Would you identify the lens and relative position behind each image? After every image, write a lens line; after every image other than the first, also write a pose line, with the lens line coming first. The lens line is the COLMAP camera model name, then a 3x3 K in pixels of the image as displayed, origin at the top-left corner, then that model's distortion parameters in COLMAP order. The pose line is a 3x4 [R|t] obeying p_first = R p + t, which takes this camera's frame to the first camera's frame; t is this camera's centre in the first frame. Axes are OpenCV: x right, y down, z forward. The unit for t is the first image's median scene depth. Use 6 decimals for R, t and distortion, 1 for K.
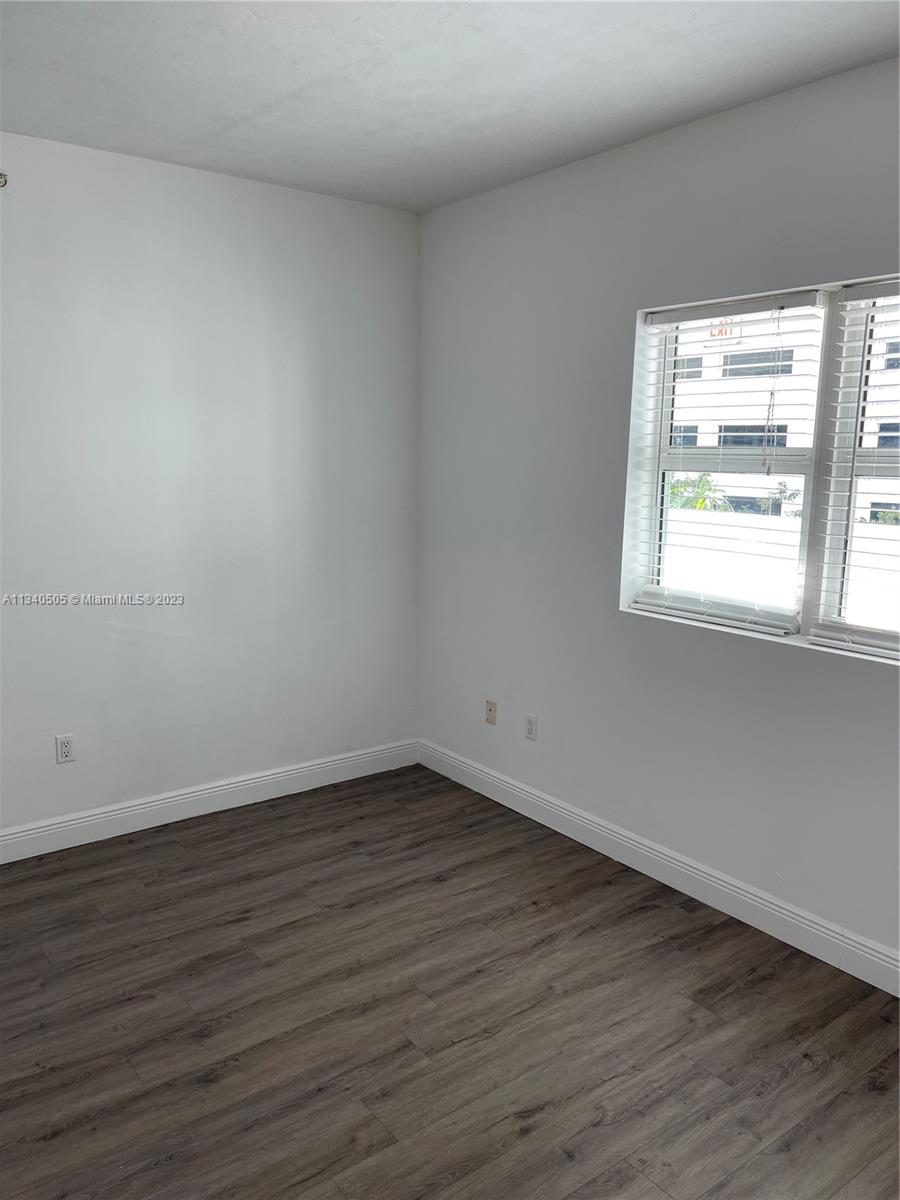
lens RADIAL K [[899.5, 0, 469.9], [0, 899.5, 602.6], [0, 0, 1]] dist [0.061526, -0.095194]
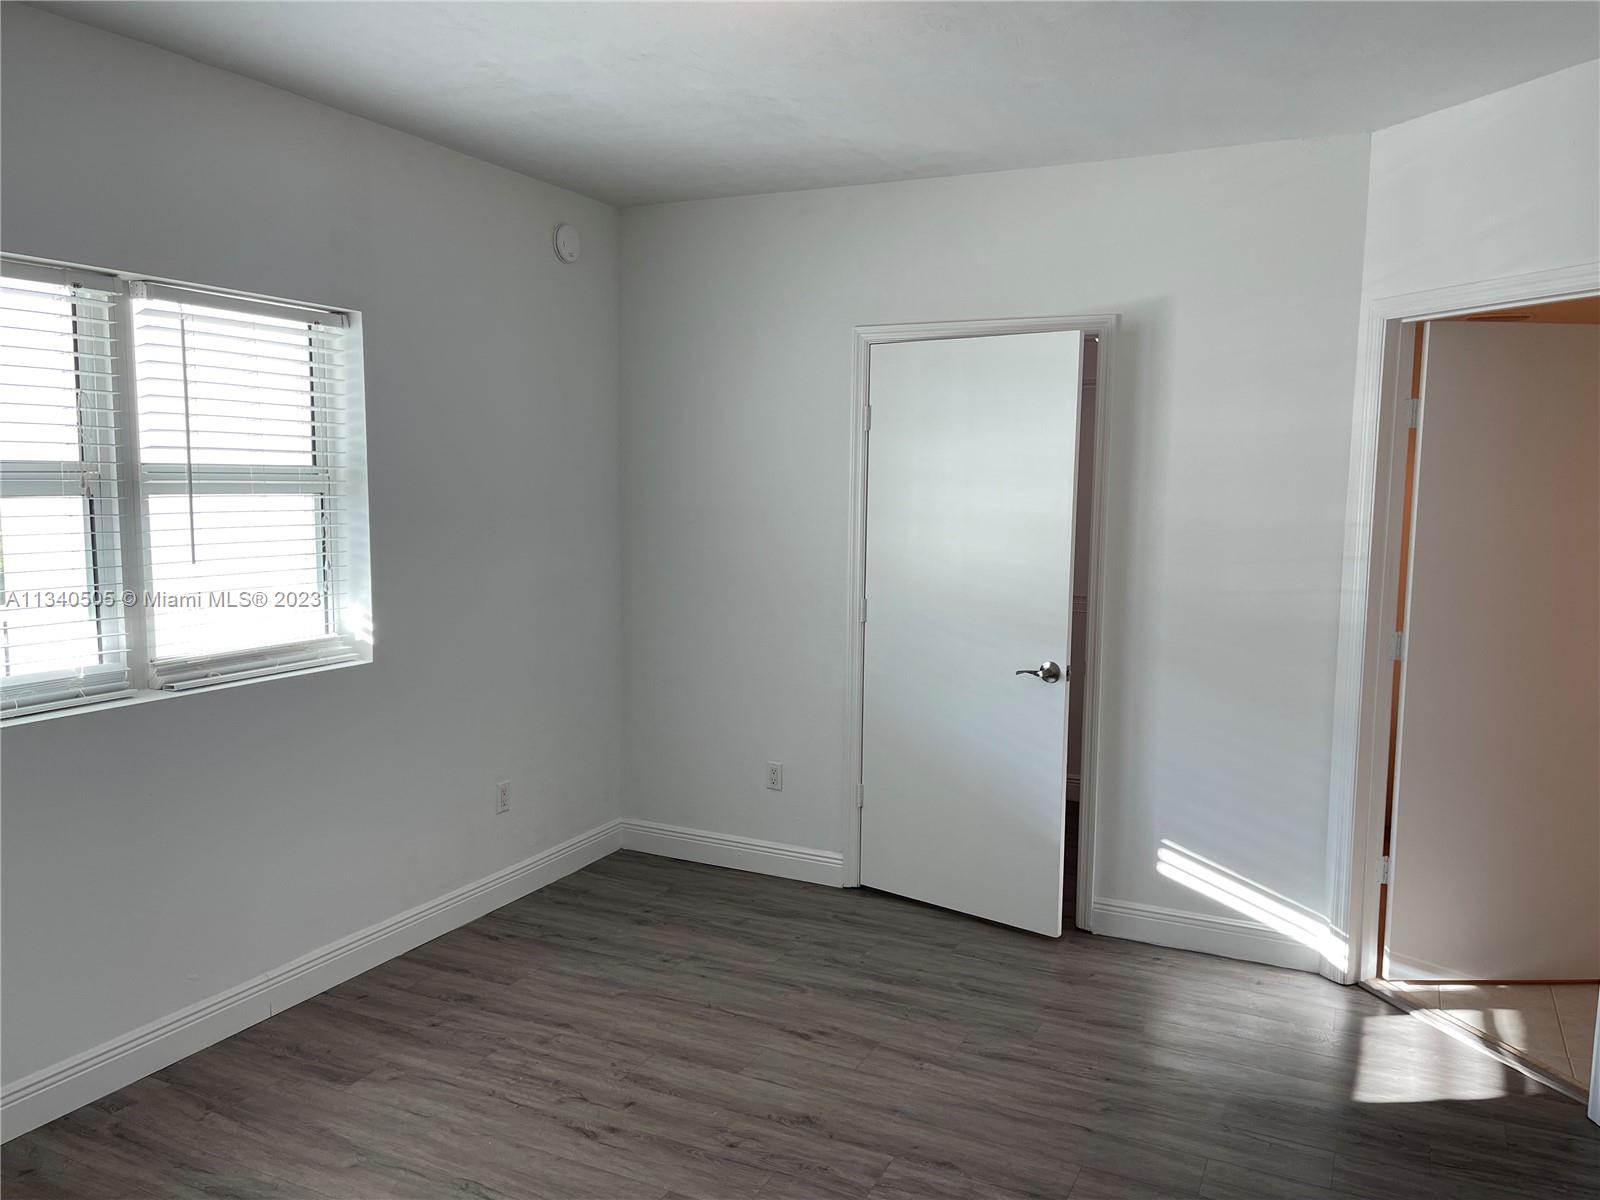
lens RADIAL K [[1207.0, 0, 808.4], [0, 1207.0, 609.2], [0, 0, 1]] dist [0.056058, -0.058762]
pose [[-0.444995, -0.124142, 0.886887, -0.953471], [0.123916, 0.972283, 0.198270, -0.196140], [-0.886919, 0.198129, -0.417277, 1.003462]]
